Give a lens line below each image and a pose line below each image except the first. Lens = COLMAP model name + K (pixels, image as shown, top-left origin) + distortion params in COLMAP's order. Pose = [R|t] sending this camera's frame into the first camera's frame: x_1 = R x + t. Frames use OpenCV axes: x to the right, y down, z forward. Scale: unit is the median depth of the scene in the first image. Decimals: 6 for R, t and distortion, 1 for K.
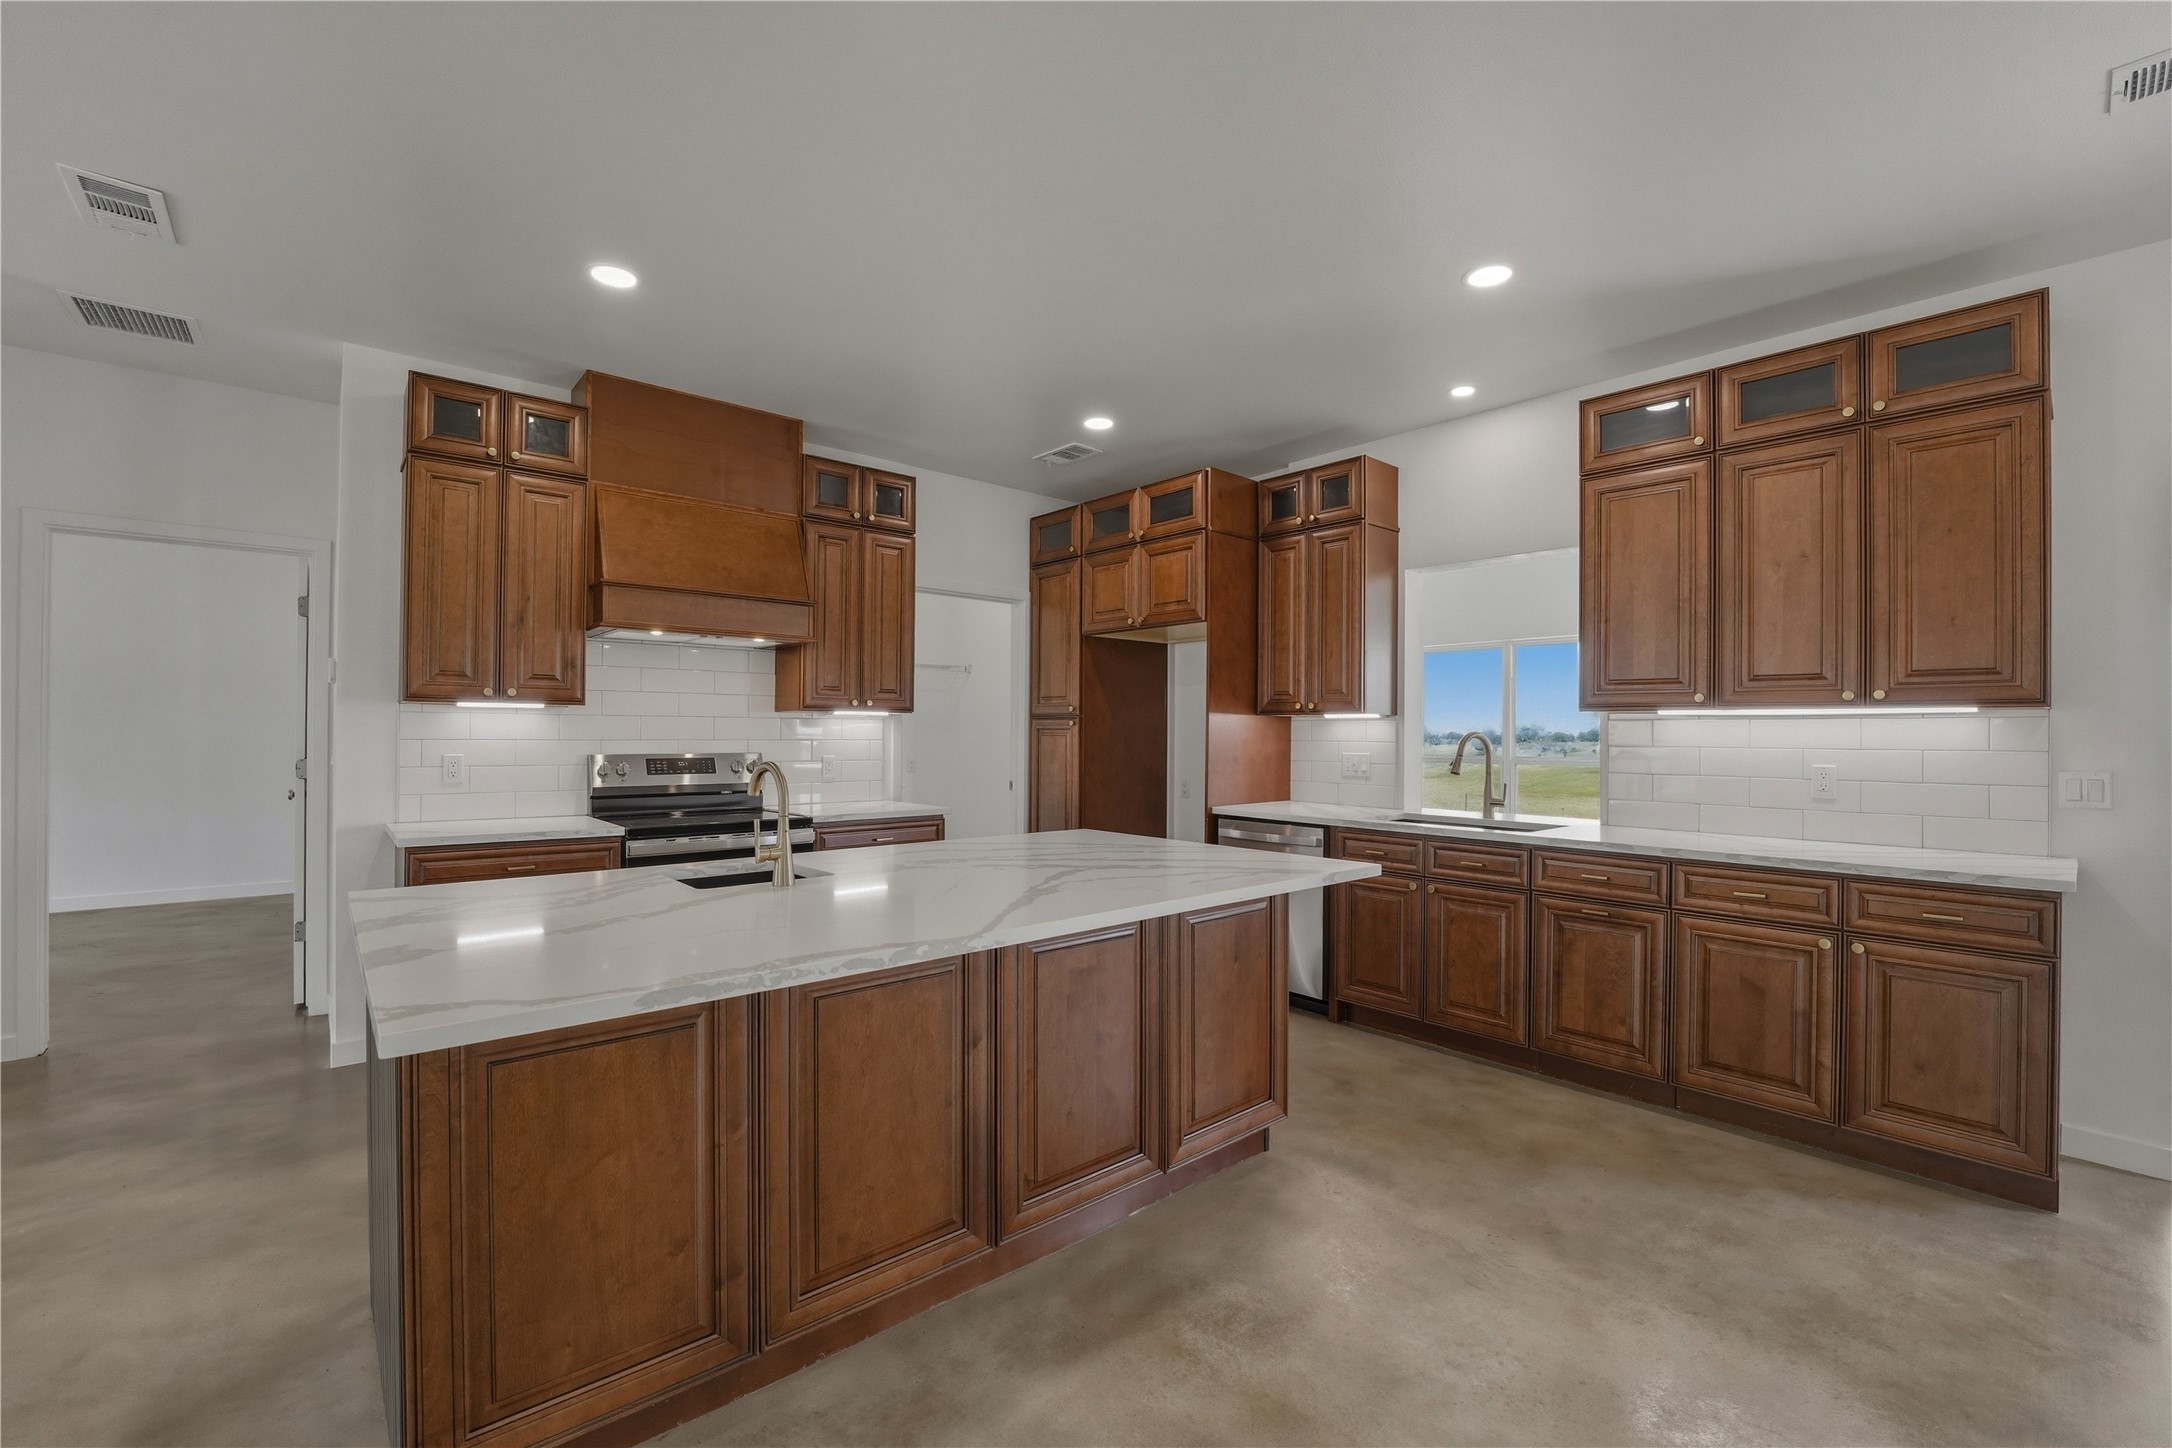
lens RADIAL K [[895.3, 0, 1070.8], [0, 895.3, 725.3], [0, 0, 1]] dist [-0.018243, 0.001352]
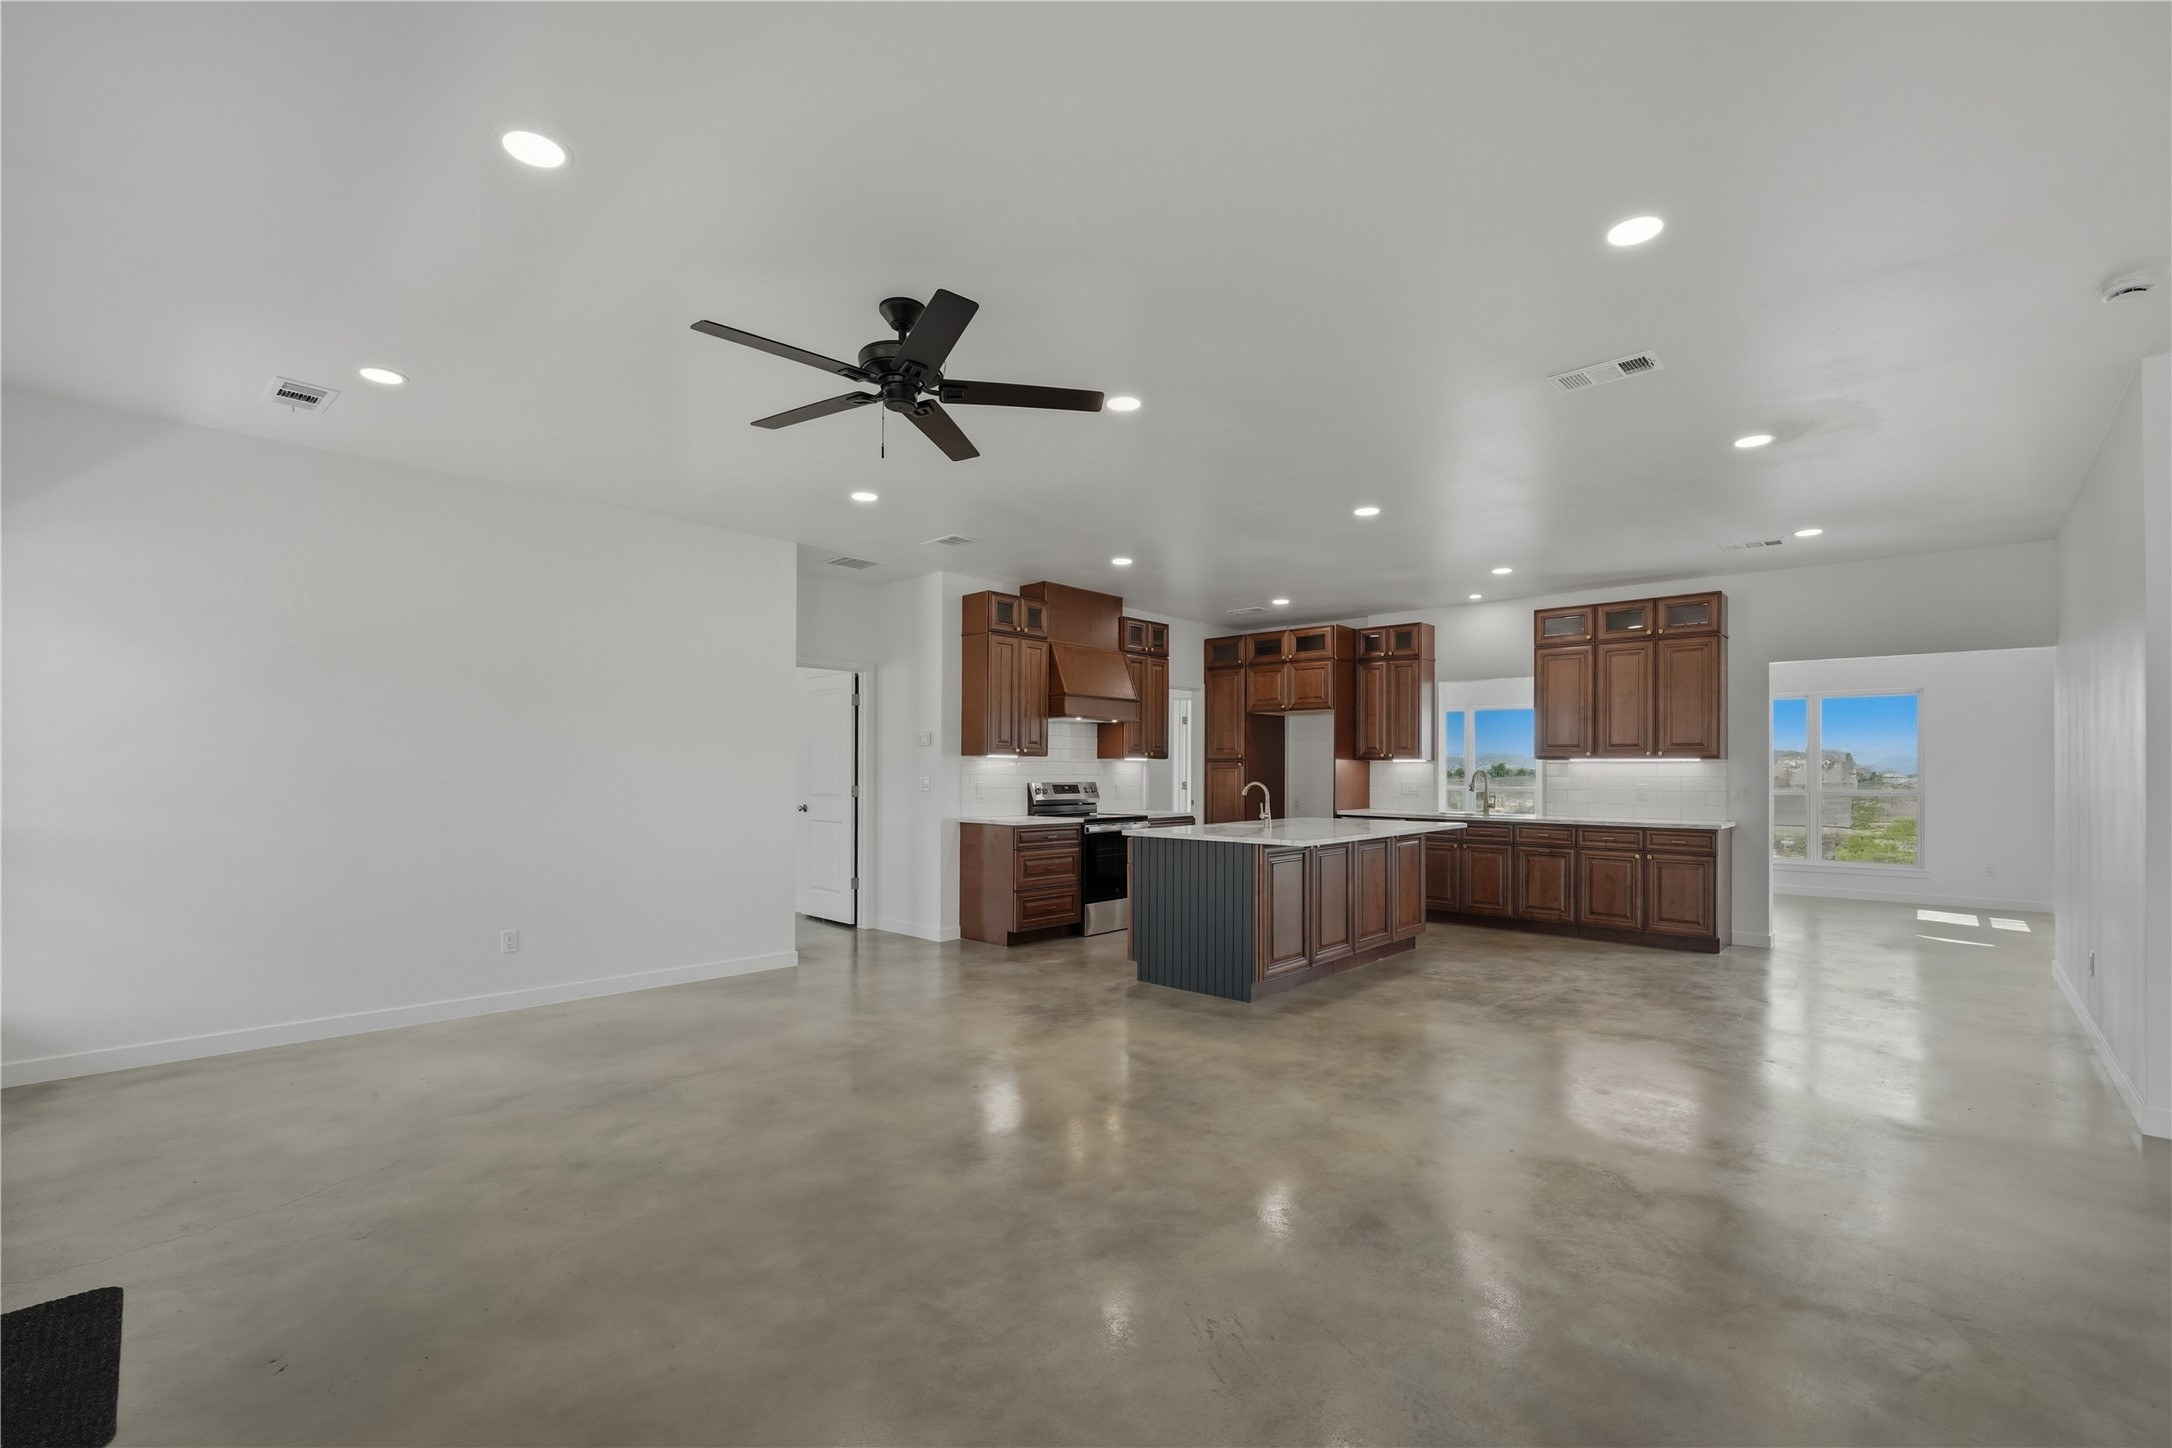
lens RADIAL K [[895.3, 0, 1081.5], [0, 895.3, 763.3], [0, 0, 1]] dist [-0.018243, 0.001352]
pose [[0.995678, -0.000442, 0.092876, -0.678500], [0.000569, 0.999999, -0.001345, -0.004543], [-0.092875, 0.001392, 0.995677, -0.980135]]
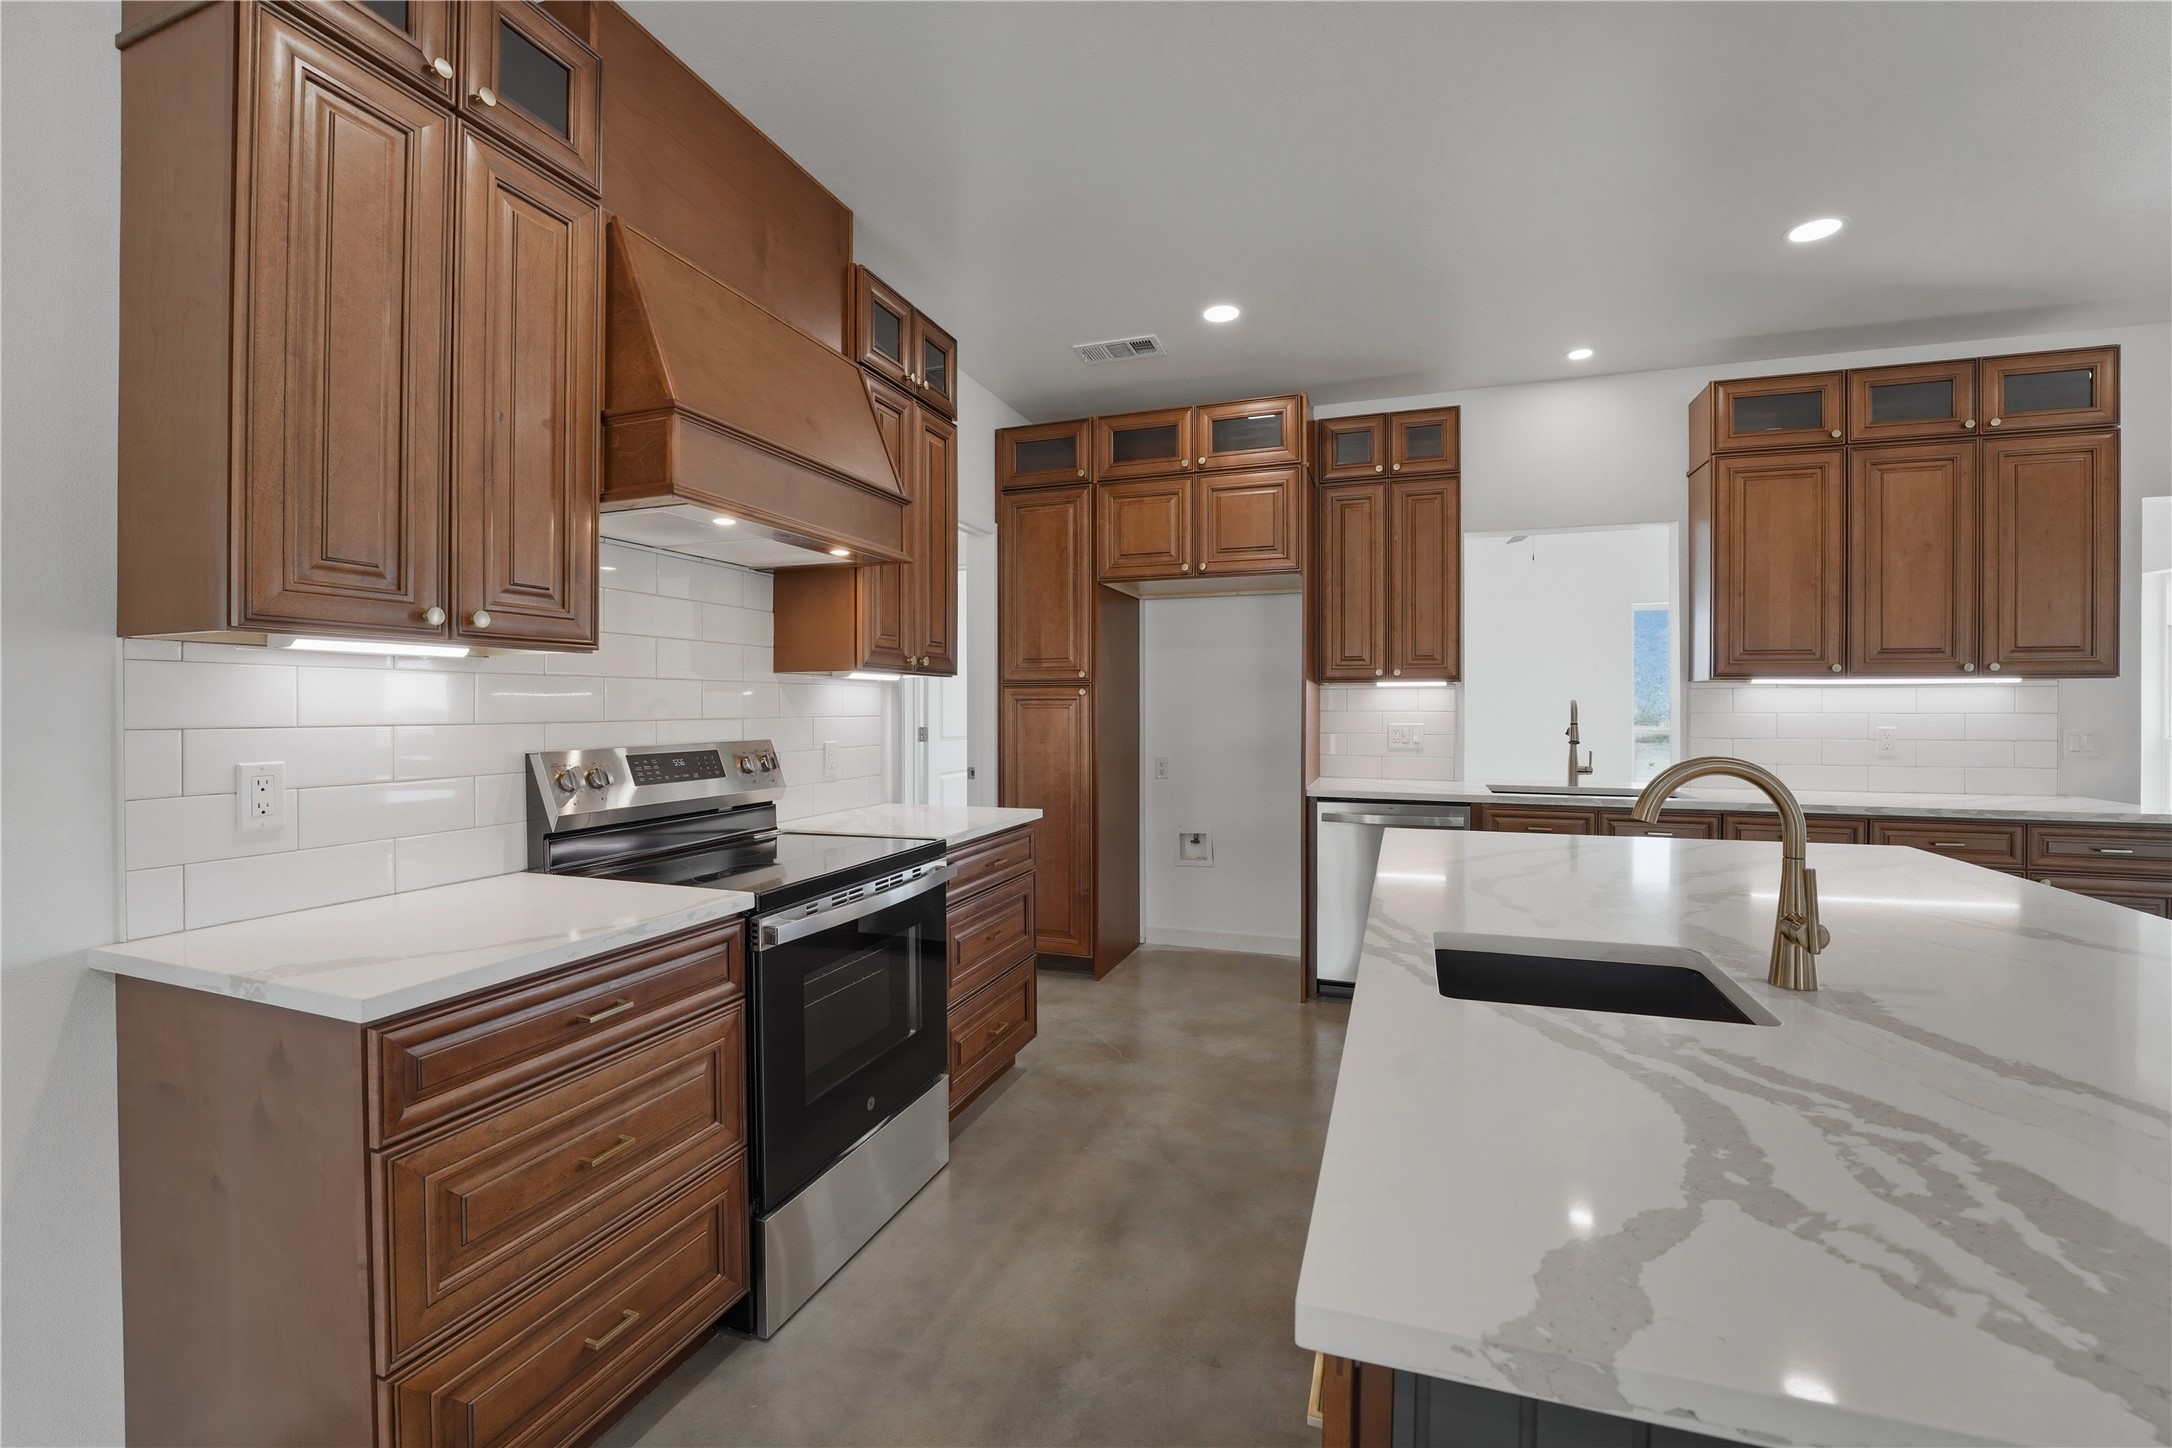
lens RADIAL K [[895.3, 0, 1092.3], [0, 895.3, 709.7], [0, 0, 1]] dist [-0.018243, 0.001352]
pose [[0.871142, -0.008431, 0.490959, -0.571261], [0.001879, 0.999902, 0.013838, 0.003236], [-0.491028, -0.011132, 0.871073, 0.450594]]
